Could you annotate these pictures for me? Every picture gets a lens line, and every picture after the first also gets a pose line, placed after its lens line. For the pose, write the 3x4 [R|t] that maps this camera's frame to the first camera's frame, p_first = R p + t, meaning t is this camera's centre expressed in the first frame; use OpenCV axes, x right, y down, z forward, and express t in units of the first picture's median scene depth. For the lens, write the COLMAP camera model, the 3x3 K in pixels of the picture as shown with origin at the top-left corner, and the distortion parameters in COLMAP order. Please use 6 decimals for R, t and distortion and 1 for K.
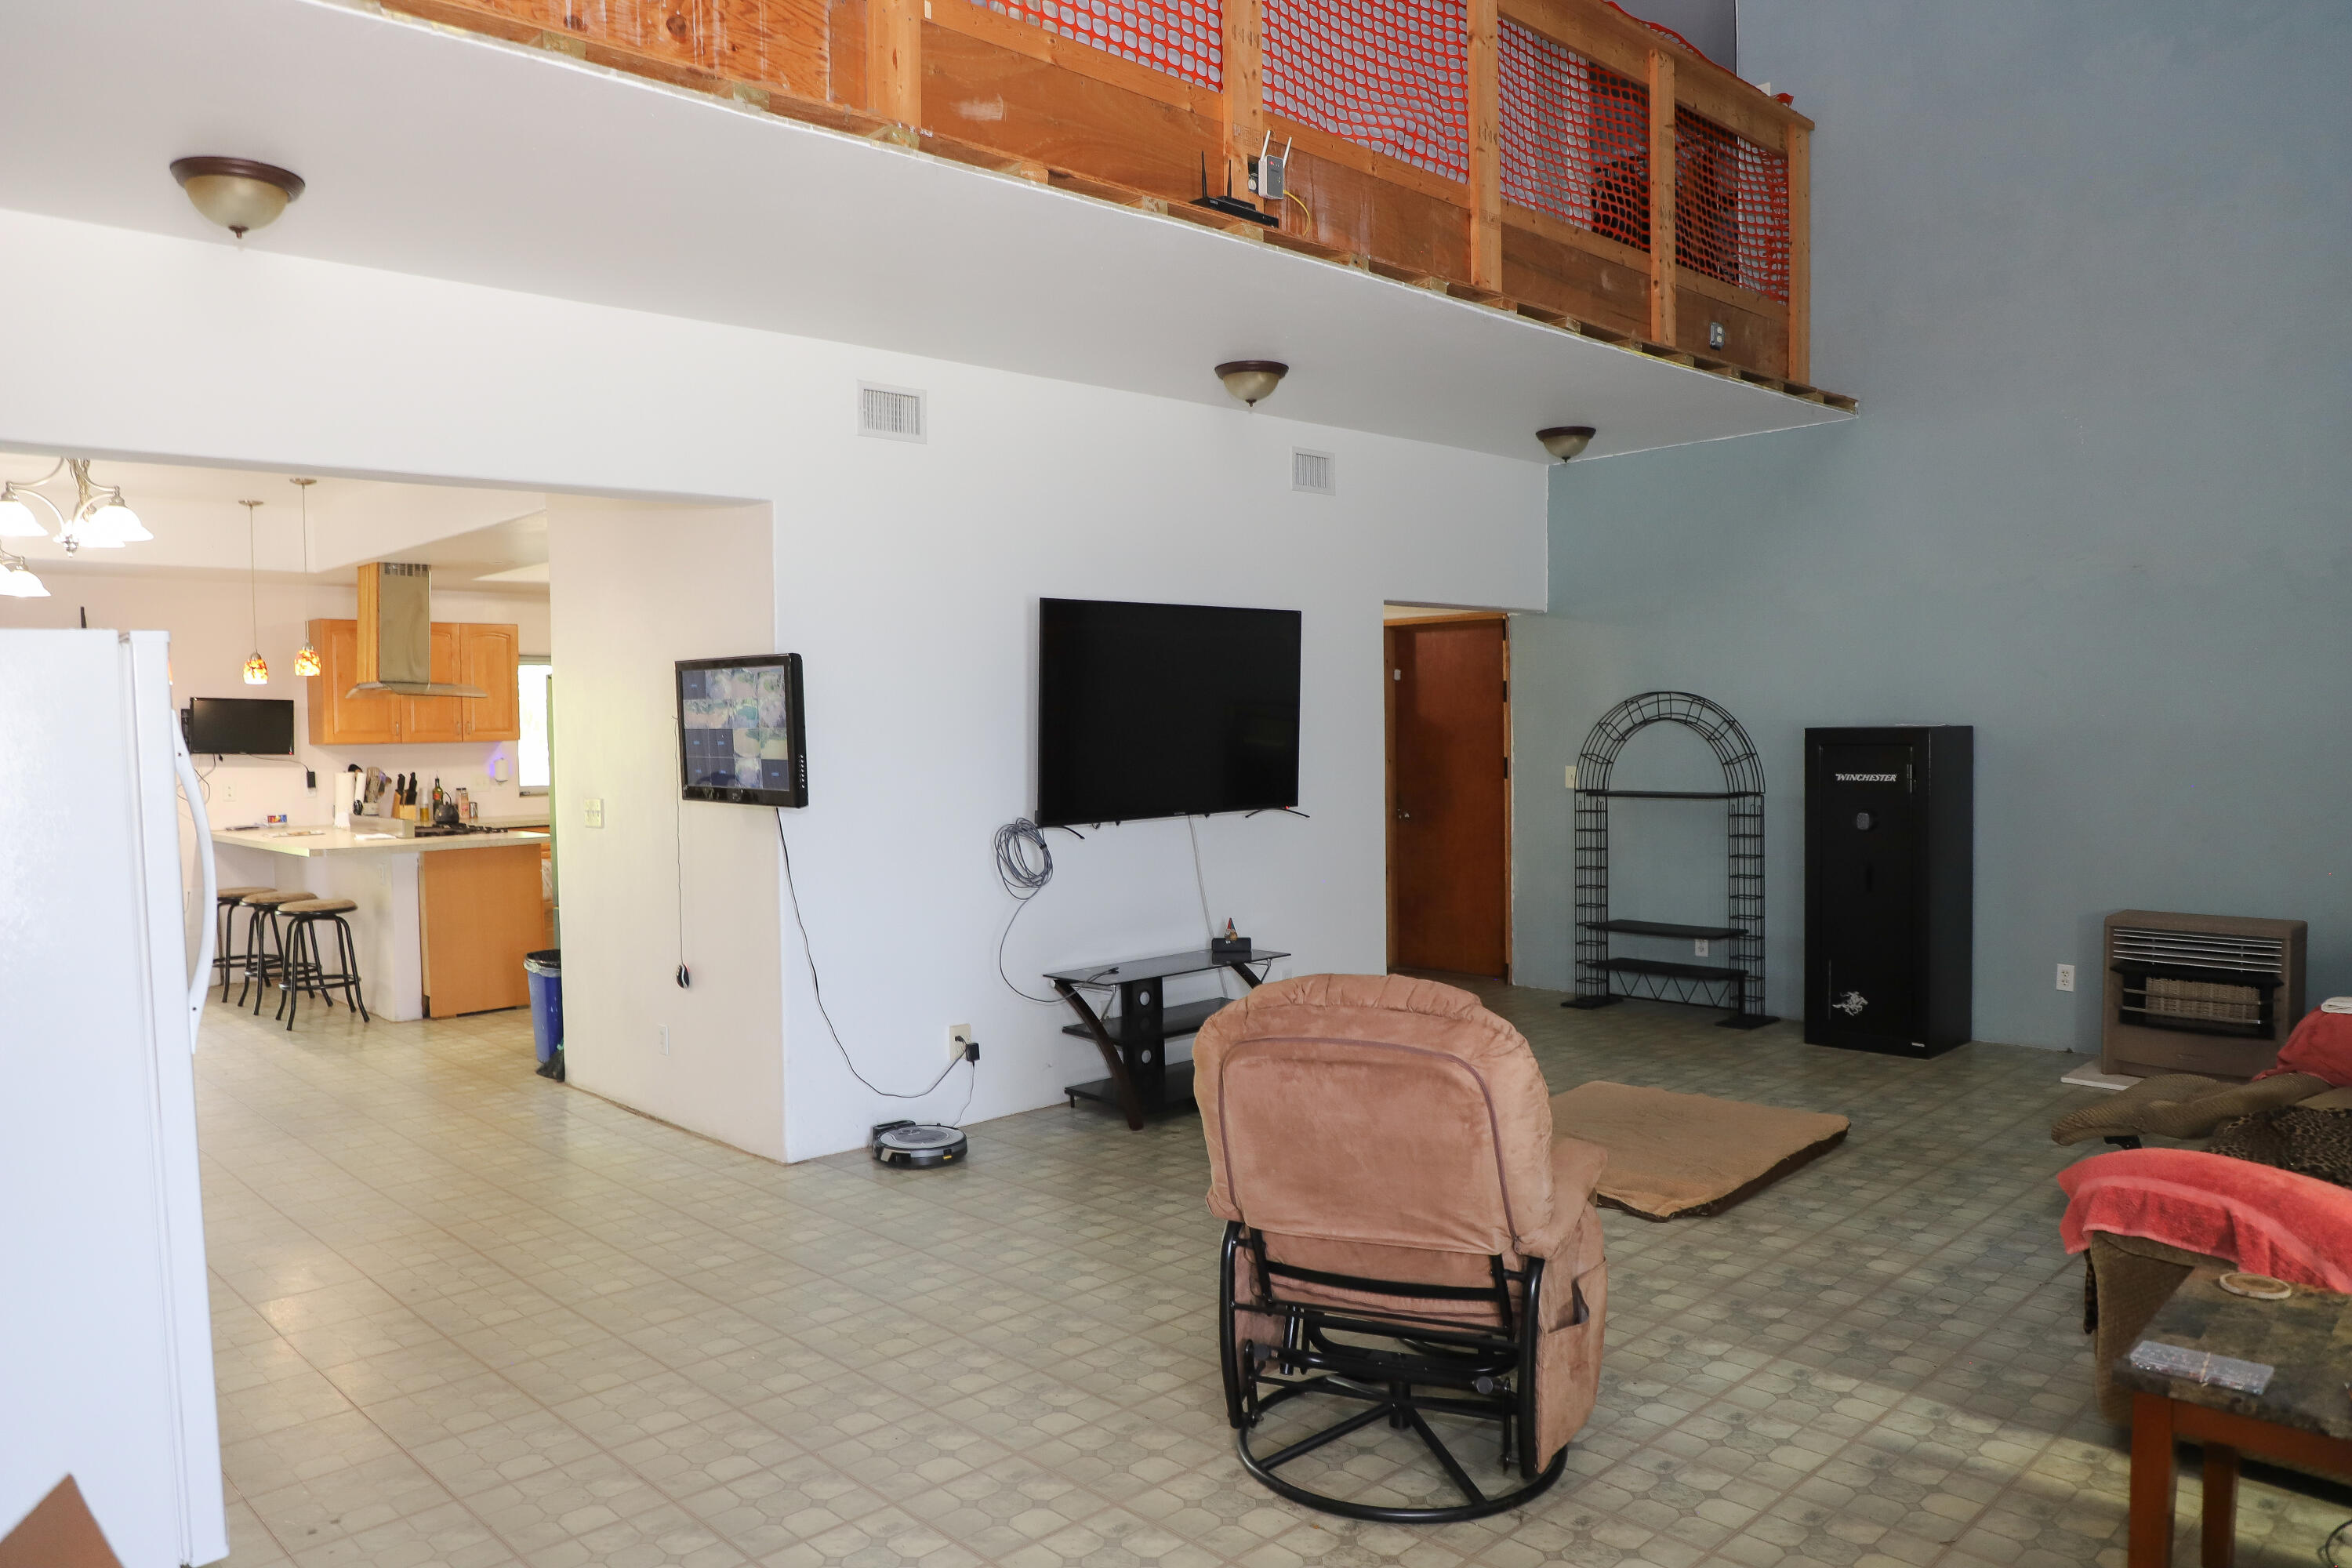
lens RADIAL K [[1597.1, 0, 1176.0], [0, 1597.1, 784.0], [0, 0, 1]] dist [-0.068312, 0.033238]
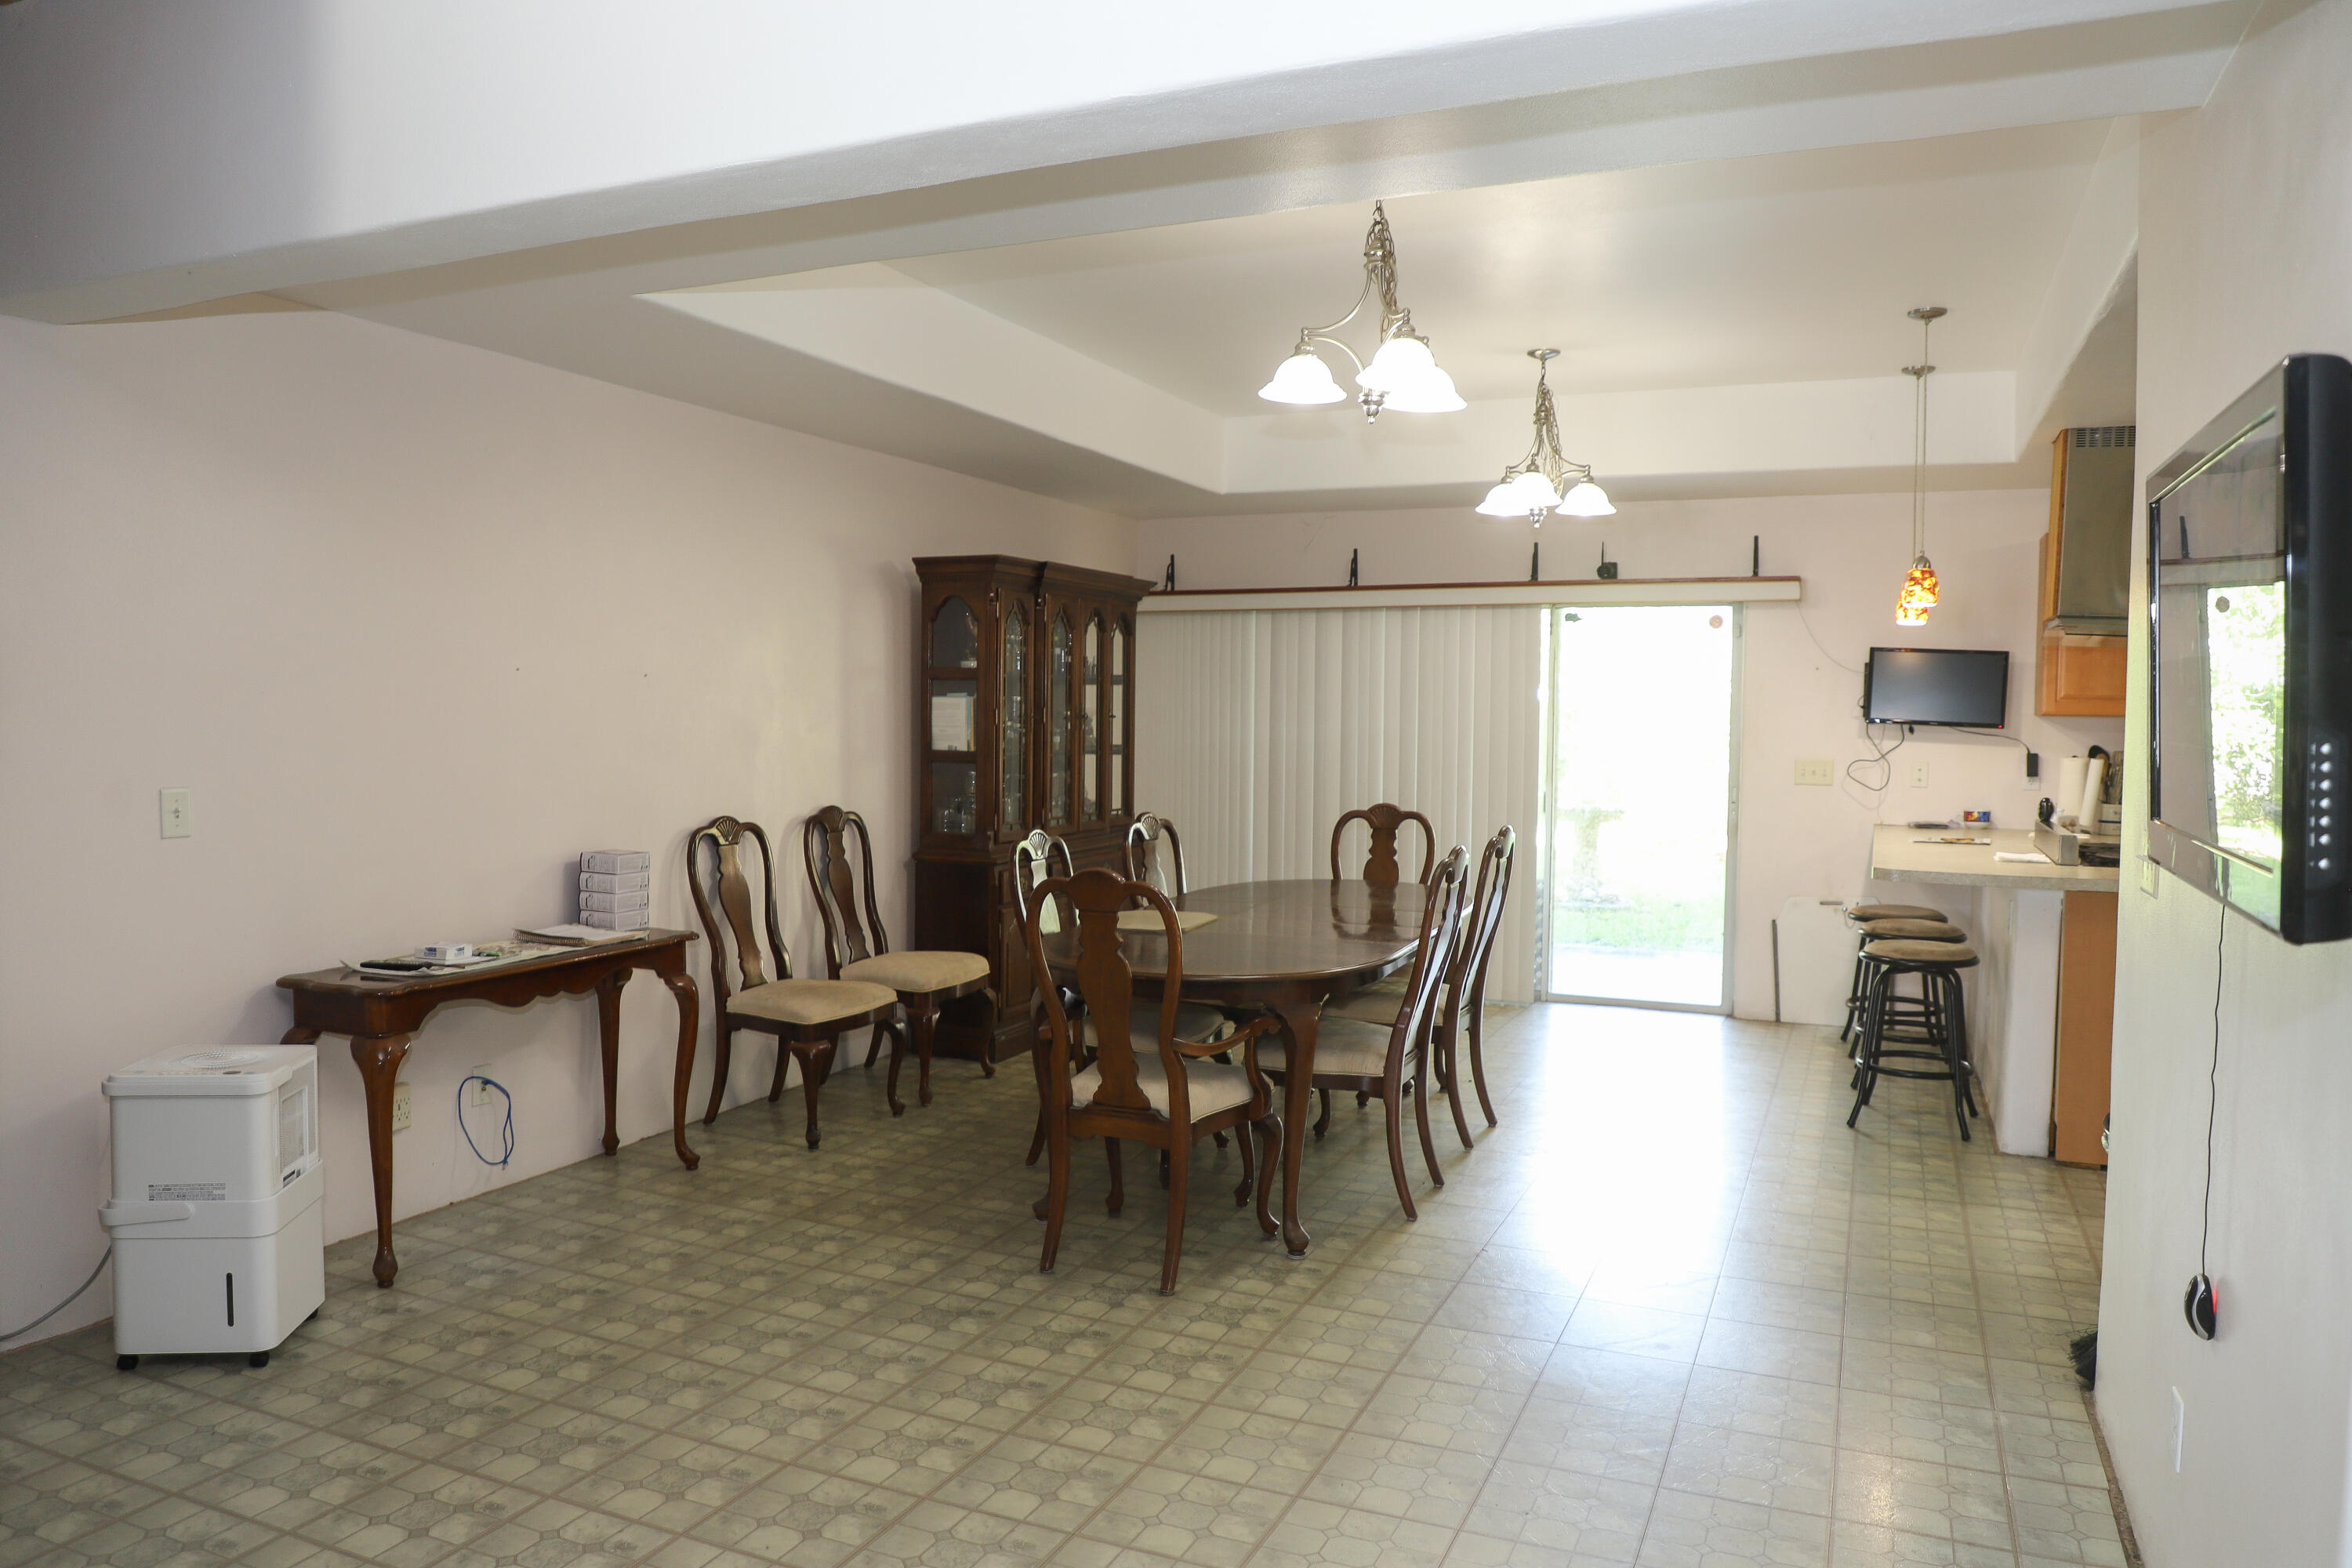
lens RADIAL K [[1597.1, 0, 1176.0], [0, 1597.1, 784.0], [0, 0, 1]] dist [-0.068312, 0.033238]
pose [[0.362871, 0.061950, -0.929778, -0.038541], [-0.052884, 0.997549, 0.045826, -0.007169], [0.930338, 0.032541, 0.365257, 0.427464]]
